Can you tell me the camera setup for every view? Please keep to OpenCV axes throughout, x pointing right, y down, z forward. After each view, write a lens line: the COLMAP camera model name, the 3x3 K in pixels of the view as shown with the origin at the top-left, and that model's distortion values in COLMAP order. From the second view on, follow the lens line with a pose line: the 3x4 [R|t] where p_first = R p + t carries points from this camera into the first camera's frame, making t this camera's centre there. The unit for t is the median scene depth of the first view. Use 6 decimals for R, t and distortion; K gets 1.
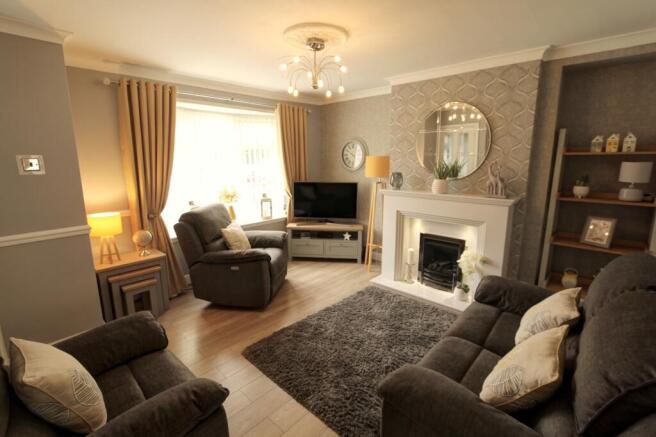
lens RADIAL K [[301.1, 0, 326.6], [0, 301.1, 215.3], [0, 0, 1]] dist [-0.020973, 0.003141]
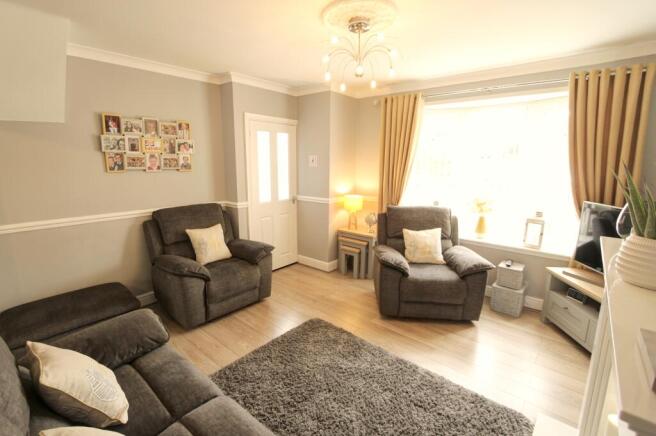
lens RADIAL K [[301.1, 0, 327.2], [0, 301.1, 217.2], [0, 0, 1]] dist [-0.020973, 0.003141]
pose [[0.045607, 0.192245, -0.980287, 0.609960], [-0.196815, 0.963803, 0.179855, -0.120238], [0.979379, 0.184733, 0.081793, 0.647577]]
